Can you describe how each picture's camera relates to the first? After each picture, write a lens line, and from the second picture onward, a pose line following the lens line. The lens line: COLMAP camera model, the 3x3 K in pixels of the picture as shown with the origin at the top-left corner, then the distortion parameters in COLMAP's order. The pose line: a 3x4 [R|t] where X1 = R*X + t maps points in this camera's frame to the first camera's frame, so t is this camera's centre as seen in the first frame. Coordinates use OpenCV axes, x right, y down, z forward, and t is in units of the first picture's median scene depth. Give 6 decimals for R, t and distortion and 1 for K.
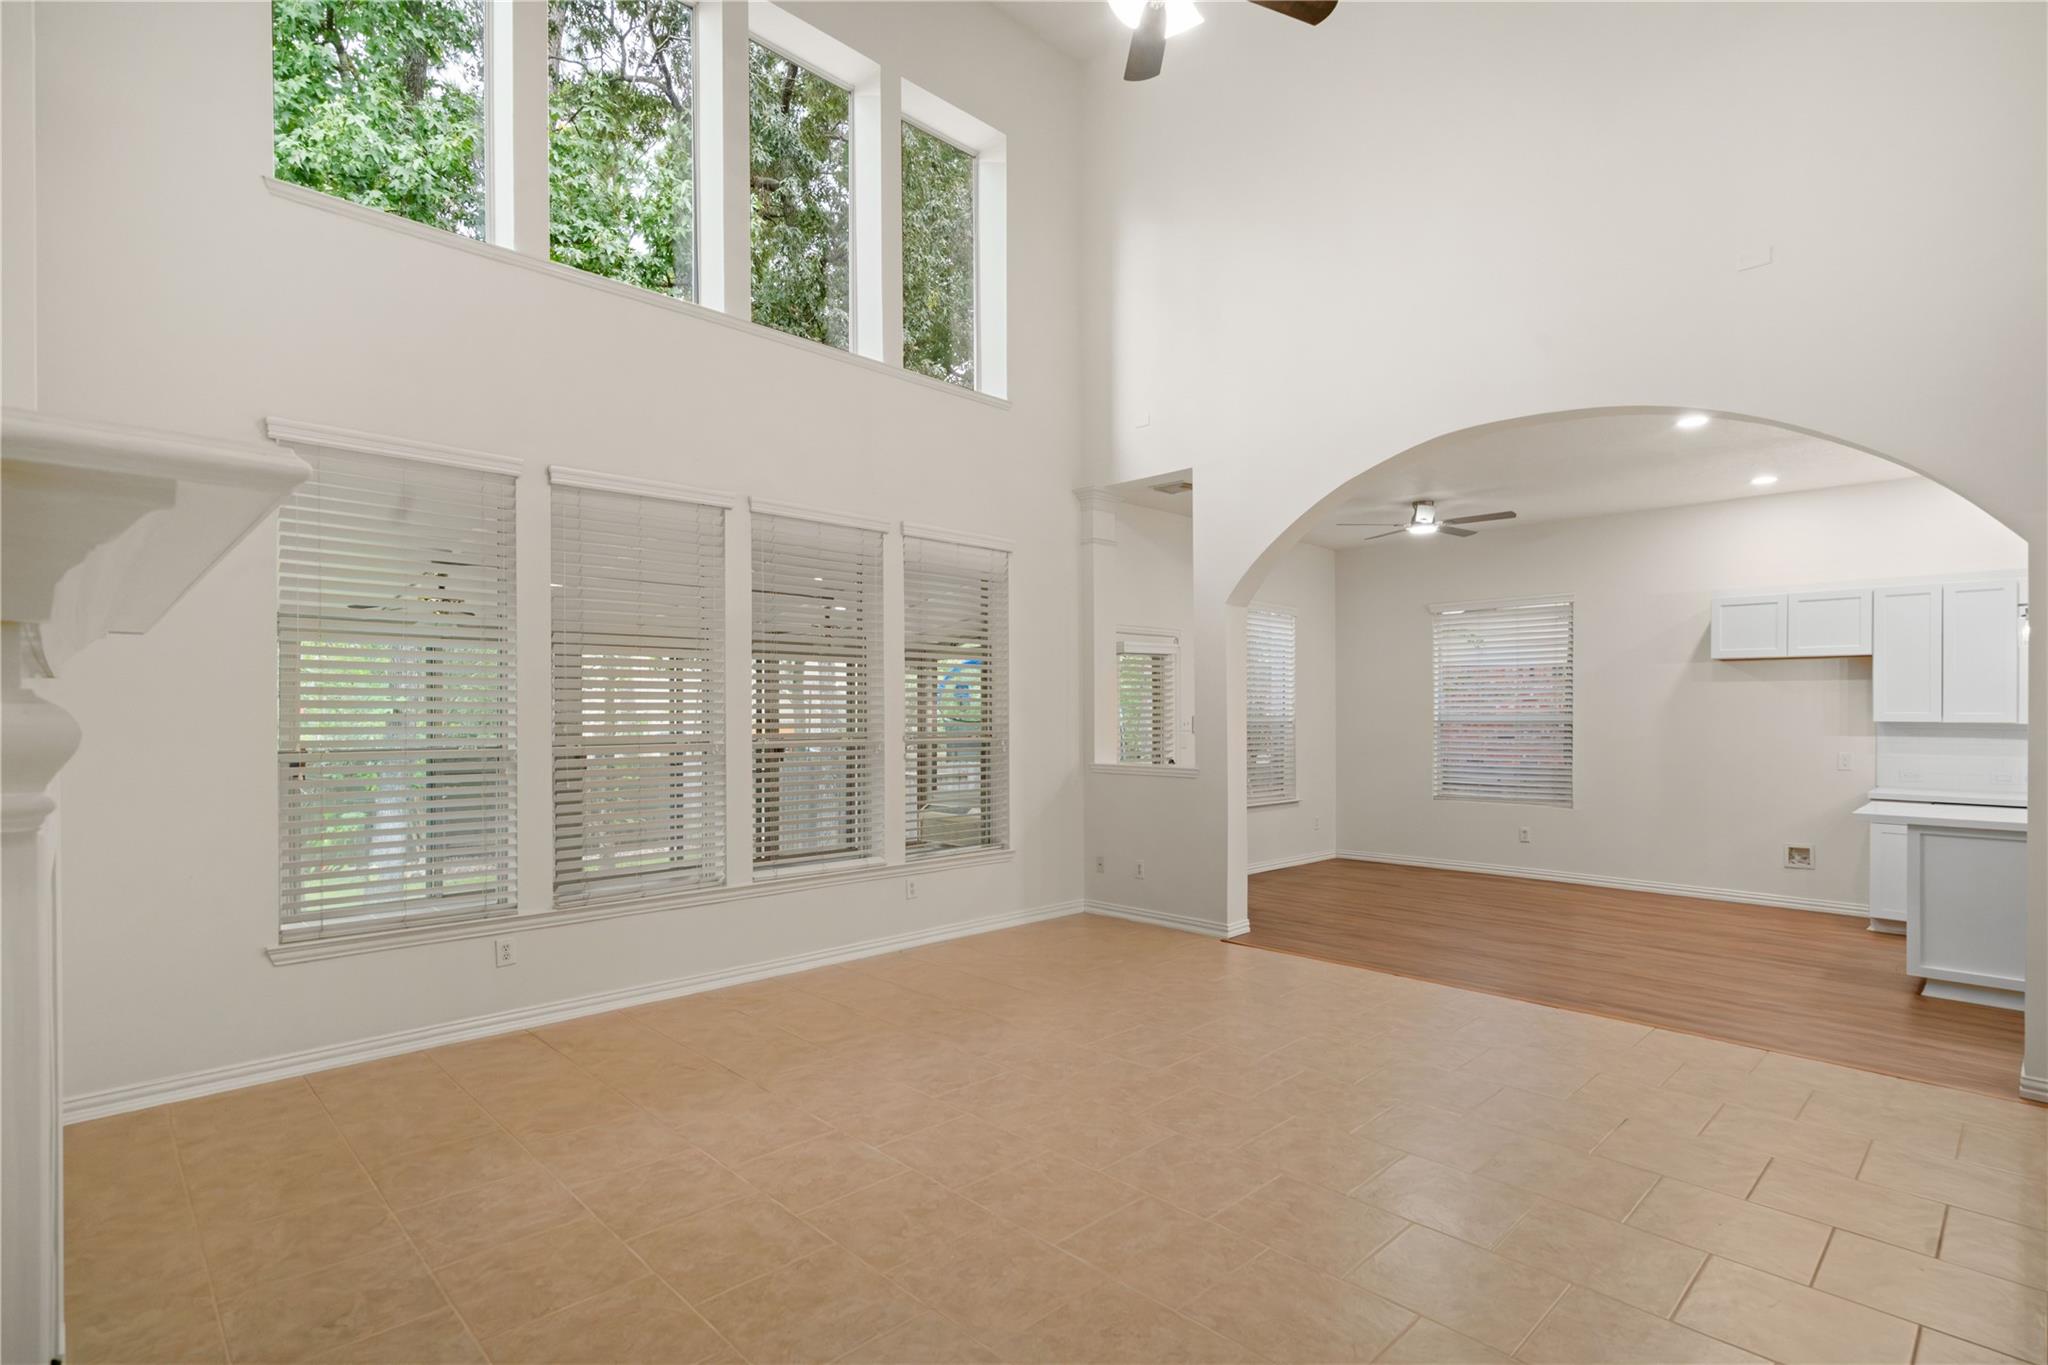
lens RADIAL K [[1017.2, 0, 1043.8], [0, 1017.2, 691.5], [0, 0, 1]] dist [0.018529, 0.000445]
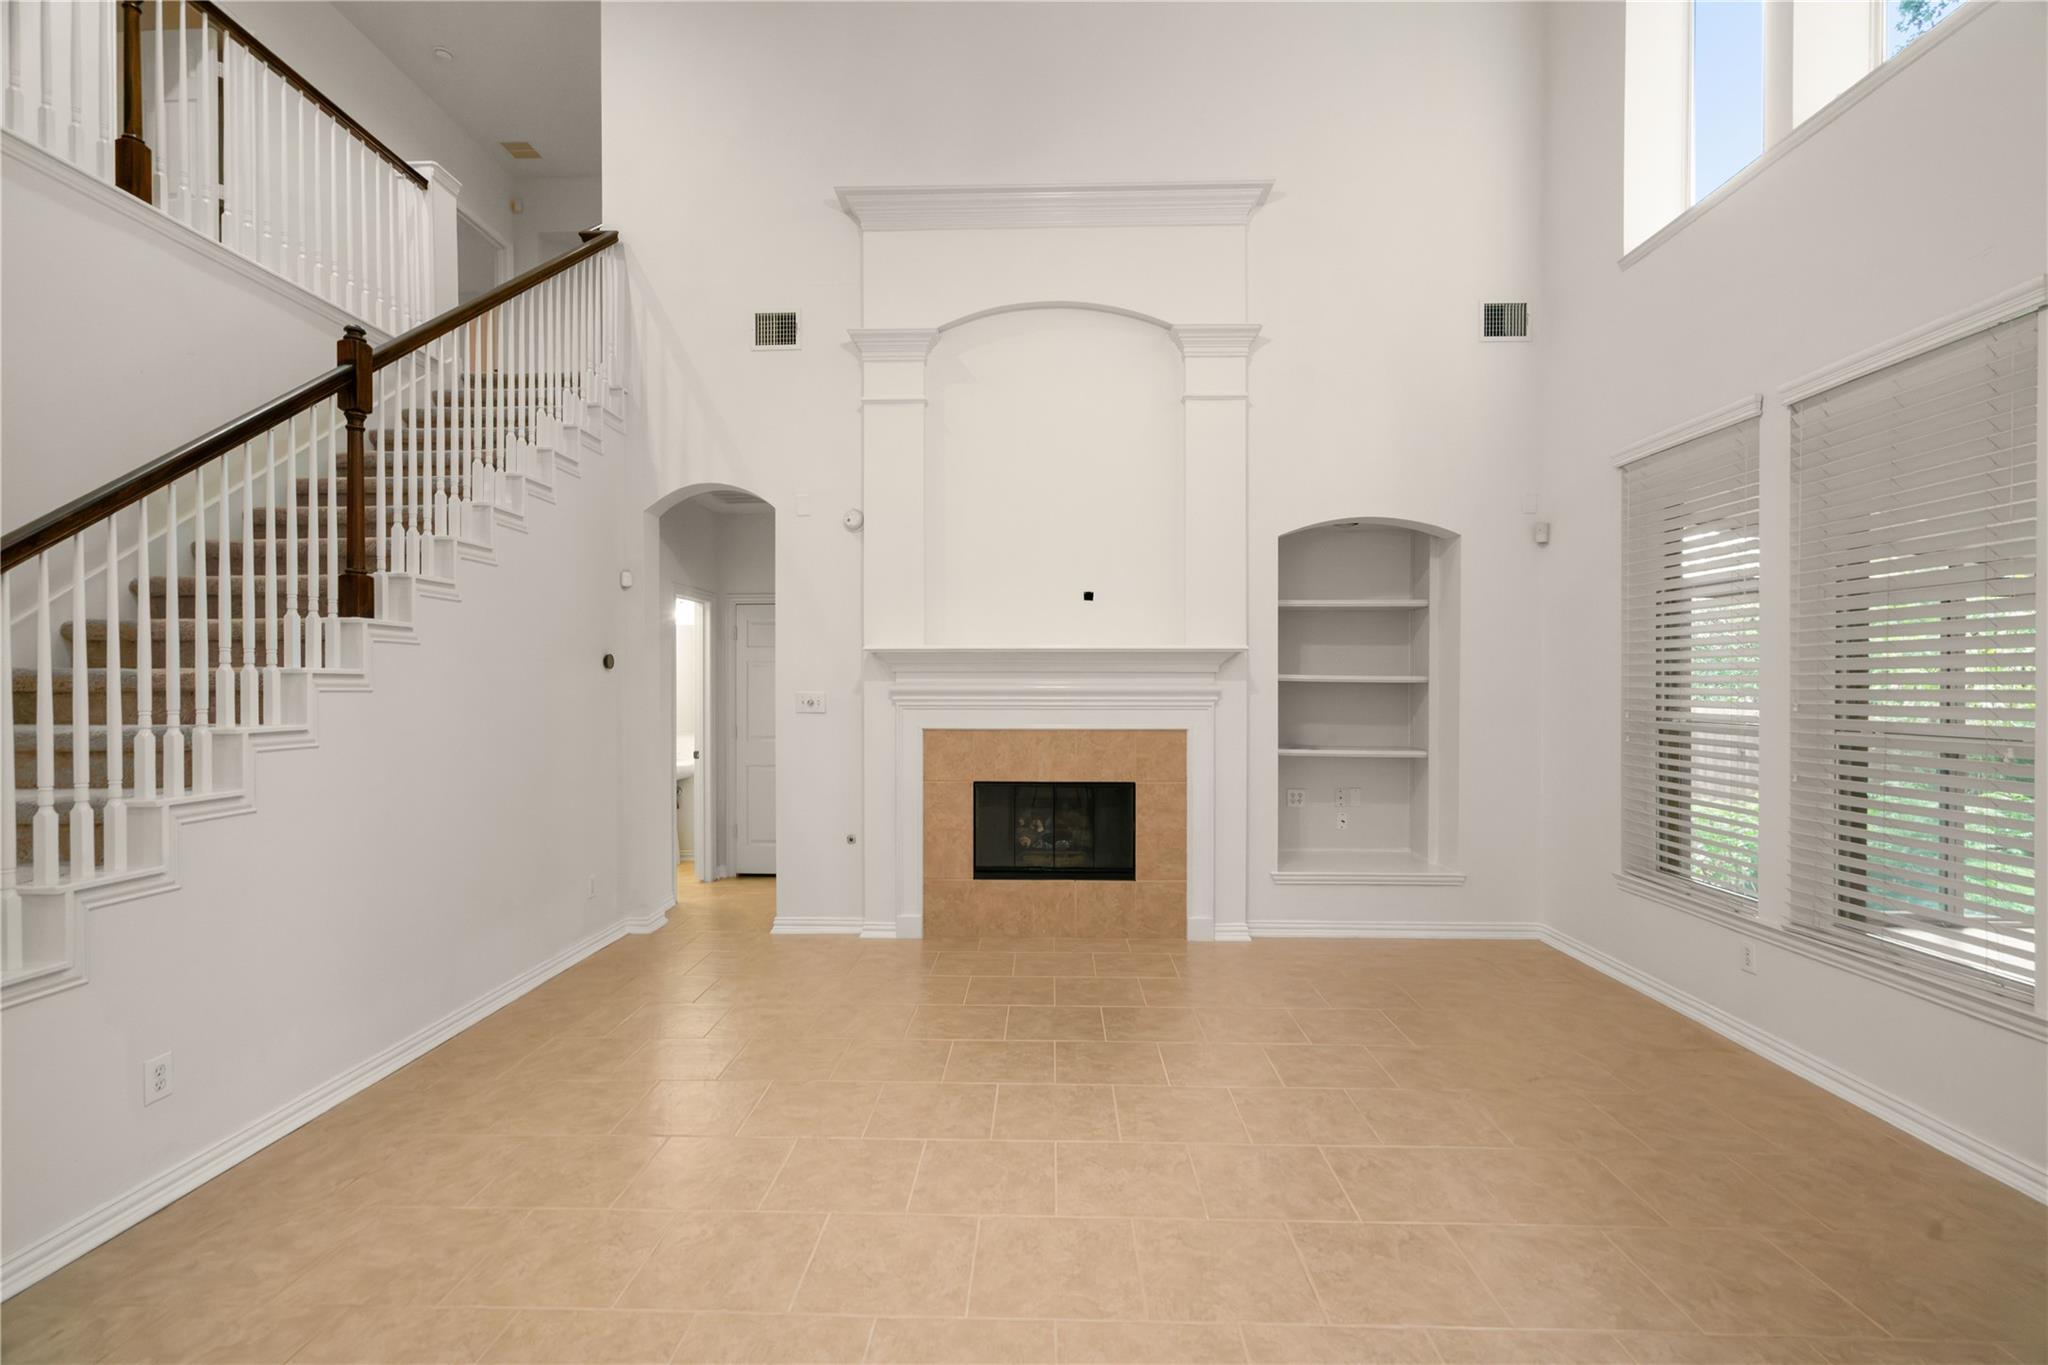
lens RADIAL K [[940.0, 0, 1010.5], [0, 940.0, 699.6], [0, 0, 1]] dist [0.025932, -0.000052]
pose [[-0.748353, 0.008028, -0.663252, 0.317877], [0.016591, 0.999840, -0.006618, 0.015969], [0.663094, -0.015956, -0.748366, 0.756013]]
